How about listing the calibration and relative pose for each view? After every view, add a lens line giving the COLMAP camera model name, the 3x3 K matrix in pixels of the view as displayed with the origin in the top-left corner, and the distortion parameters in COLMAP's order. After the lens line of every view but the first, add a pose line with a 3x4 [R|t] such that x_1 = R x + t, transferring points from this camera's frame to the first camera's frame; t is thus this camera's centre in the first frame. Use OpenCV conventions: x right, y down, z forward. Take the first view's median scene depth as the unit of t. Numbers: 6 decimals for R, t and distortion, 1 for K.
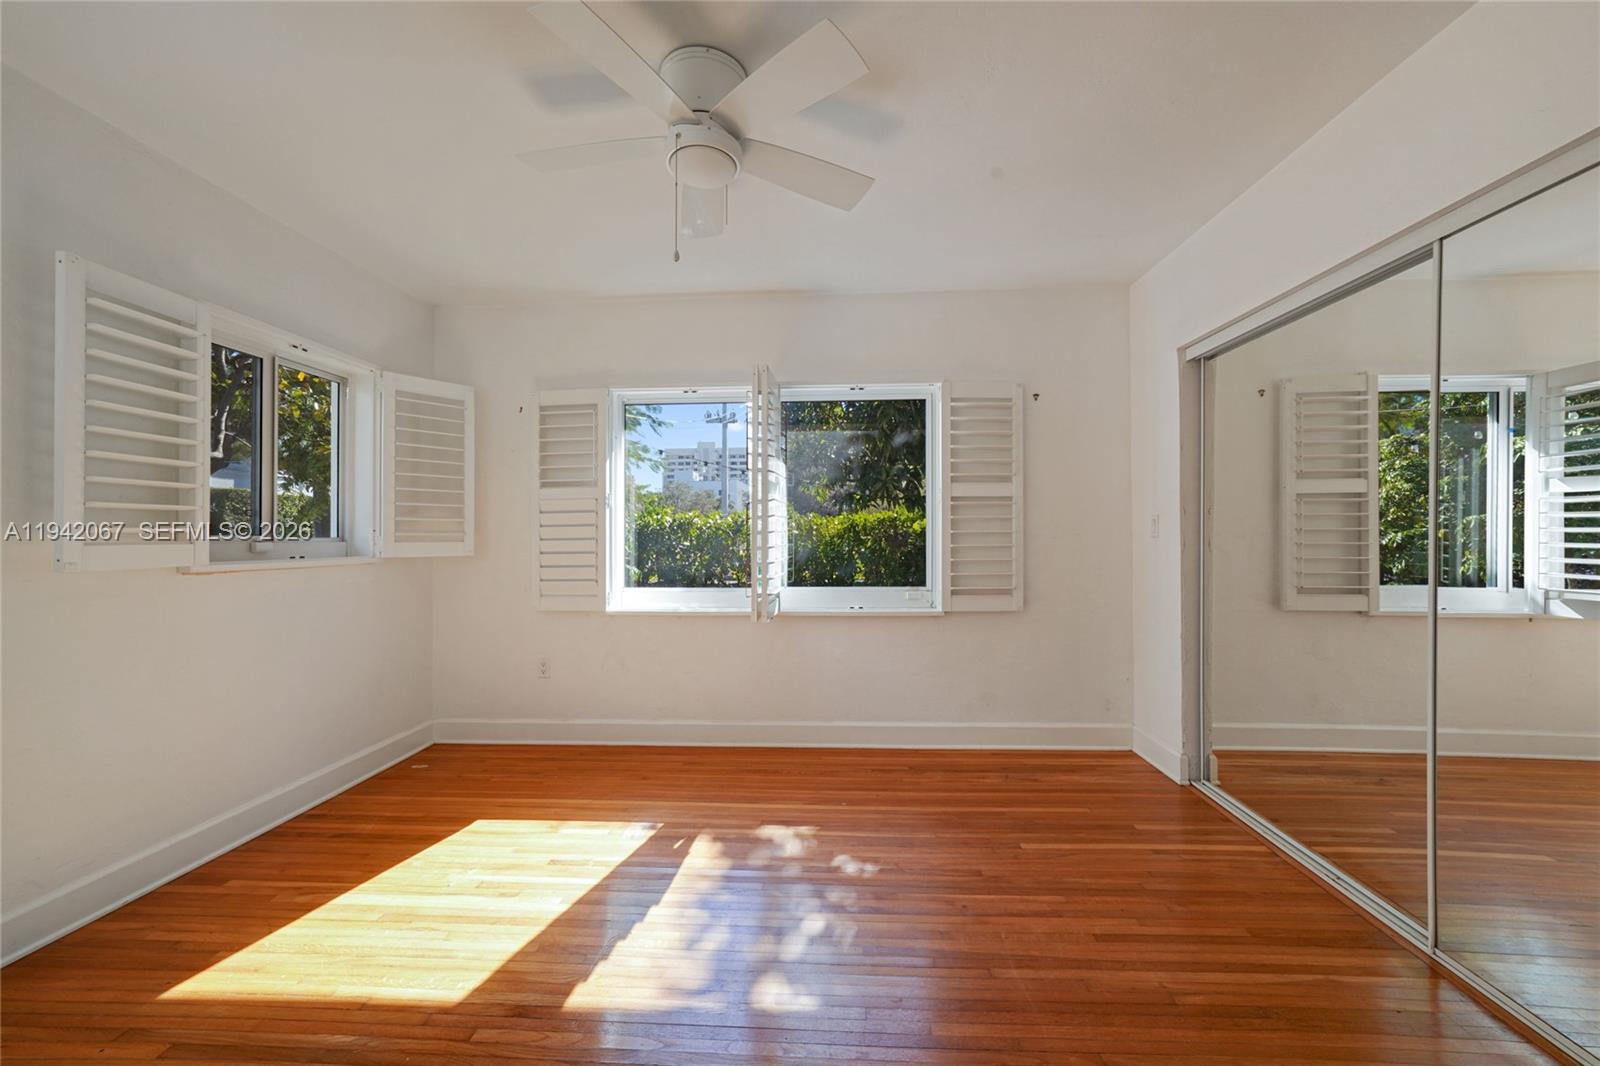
lens RADIAL K [[644.9, 0, 796.6], [0, 644.9, 527.1], [0, 0, 1]] dist [-0.000003, 0.000138]
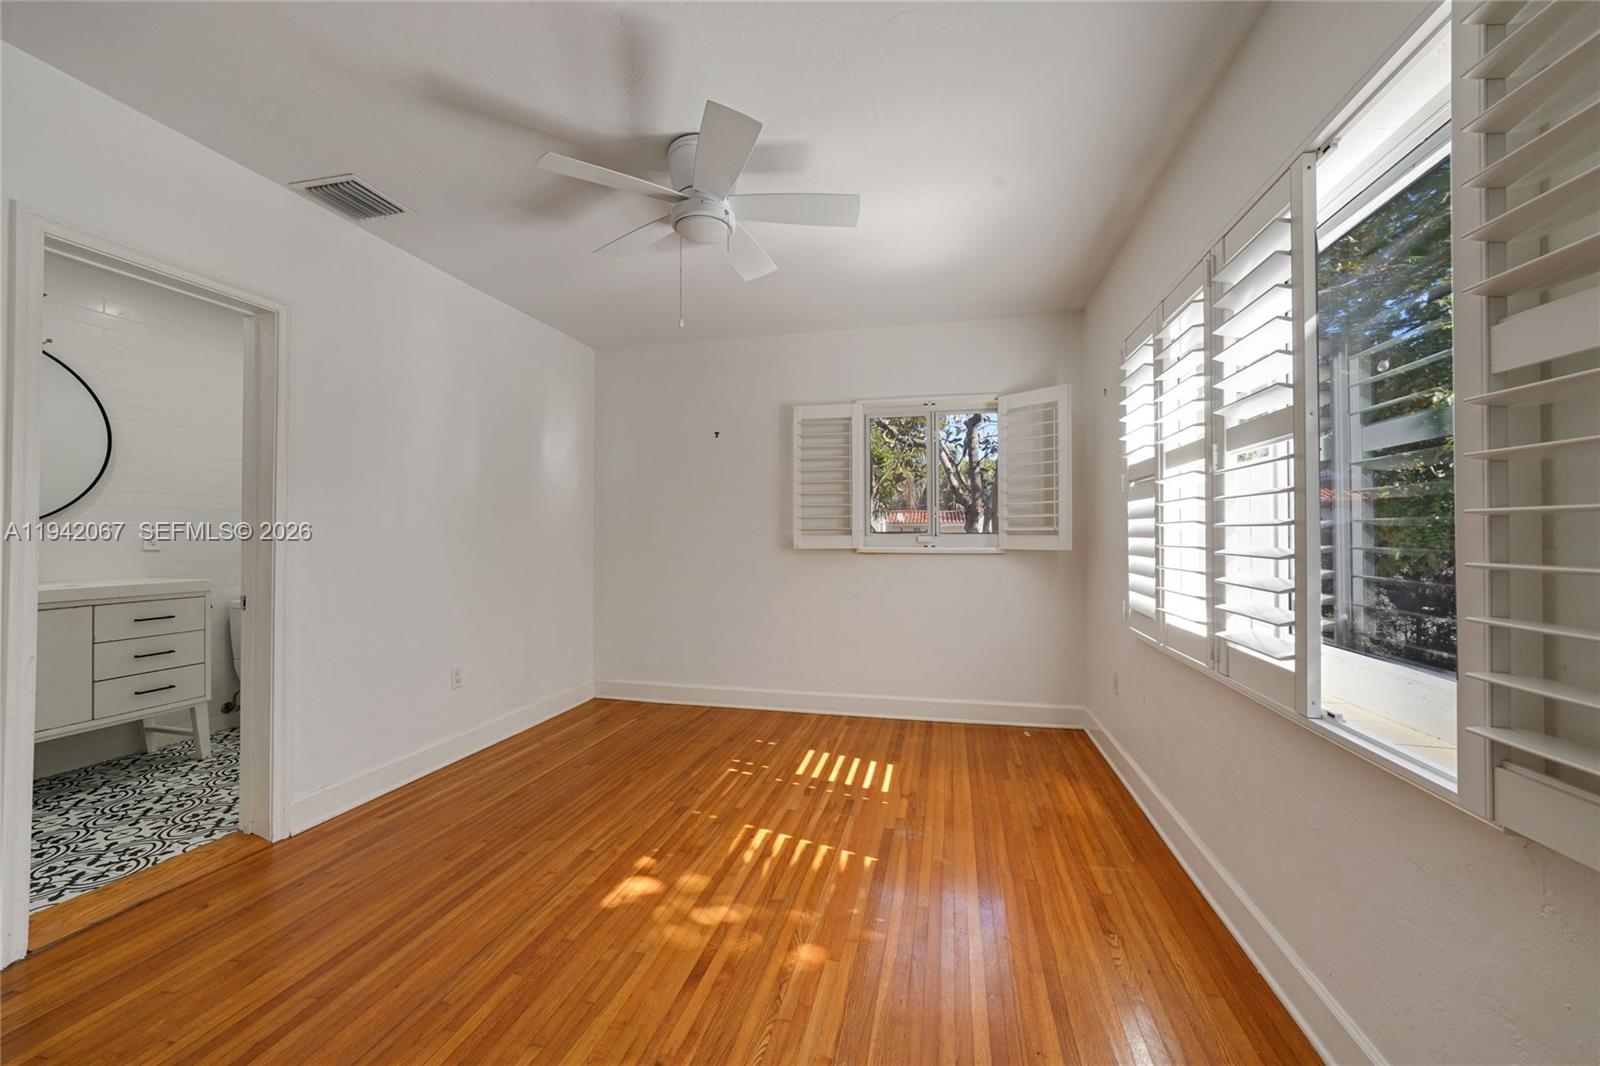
lens RADIAL K [[644.9, 0, 796.6], [0, 644.9, 527.1], [0, 0, 1]] dist [-0.000003, 0.000138]
pose [[-0.194516, -0.001623, -0.980898, 0.777500], [0.003576, 0.999991, -0.002363, 0.002284], [0.980893, -0.003968, -0.194509, 1.040944]]
